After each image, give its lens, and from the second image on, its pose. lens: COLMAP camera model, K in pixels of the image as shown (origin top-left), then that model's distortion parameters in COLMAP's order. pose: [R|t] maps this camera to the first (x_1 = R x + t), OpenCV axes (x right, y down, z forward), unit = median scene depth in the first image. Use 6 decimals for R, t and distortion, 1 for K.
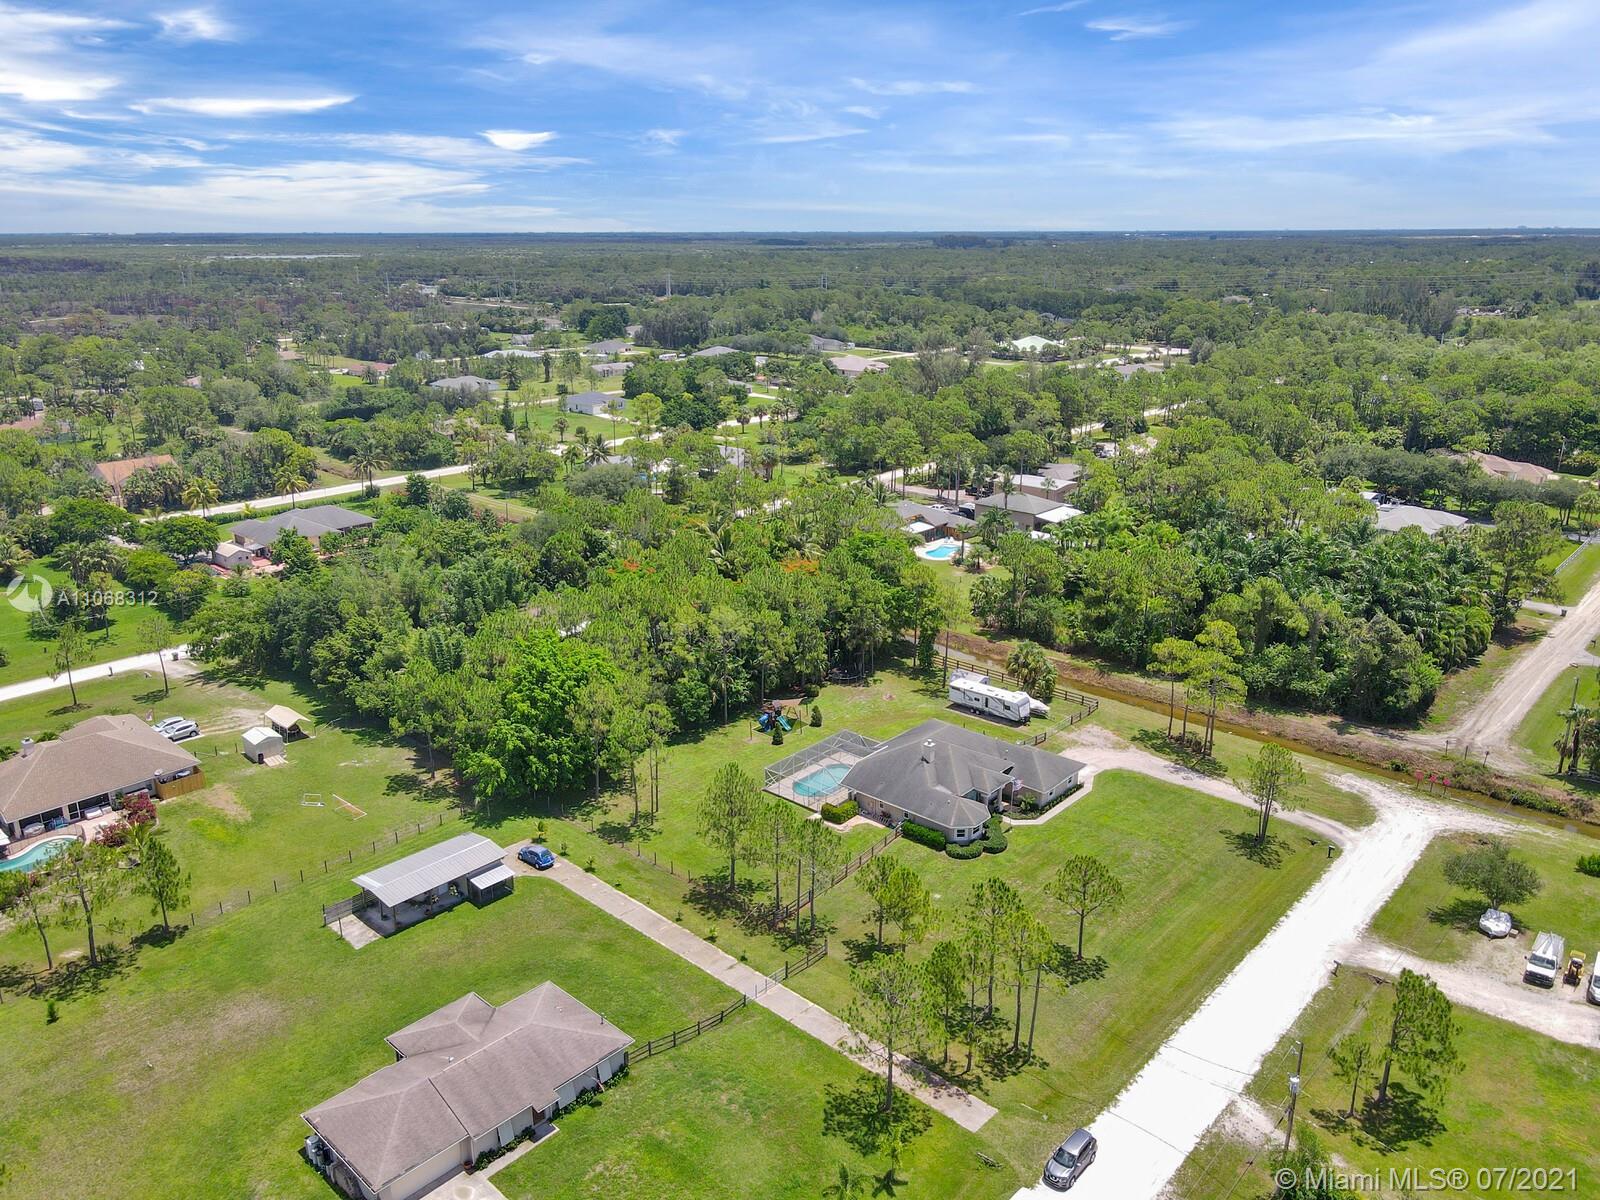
lens RADIAL K [[1188.6, 0, 808.7], [0, 1188.6, 589.4], [0, 0, 1]] dist [-0.007111, 0.029325]
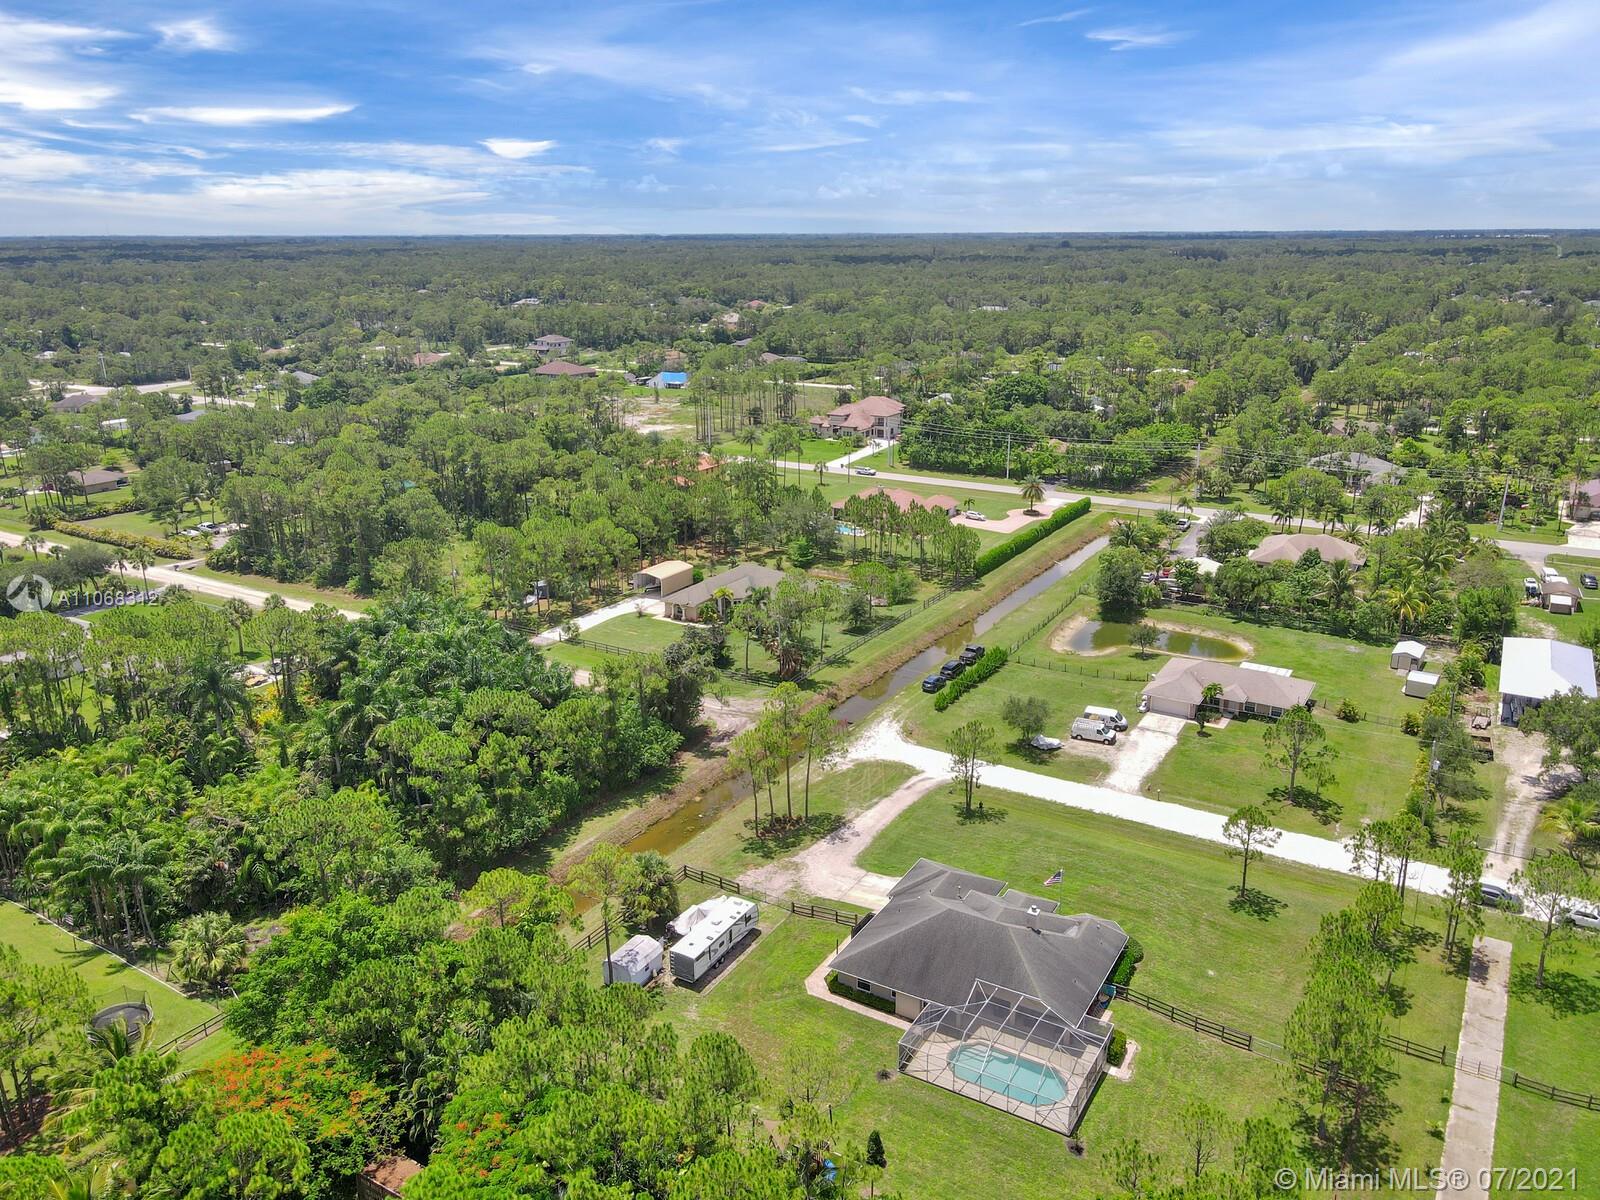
lens RADIAL K [[1188.6, 0, 808.7], [0, 1188.6, 589.4], [0, 0, 1]] dist [-0.007111, 0.029325]
pose [[-0.197283, -0.280391, 0.939394, -0.494084], [0.289737, 0.898745, 0.329106, -0.328397], [-0.936553, 0.337104, -0.096067, 1.005403]]
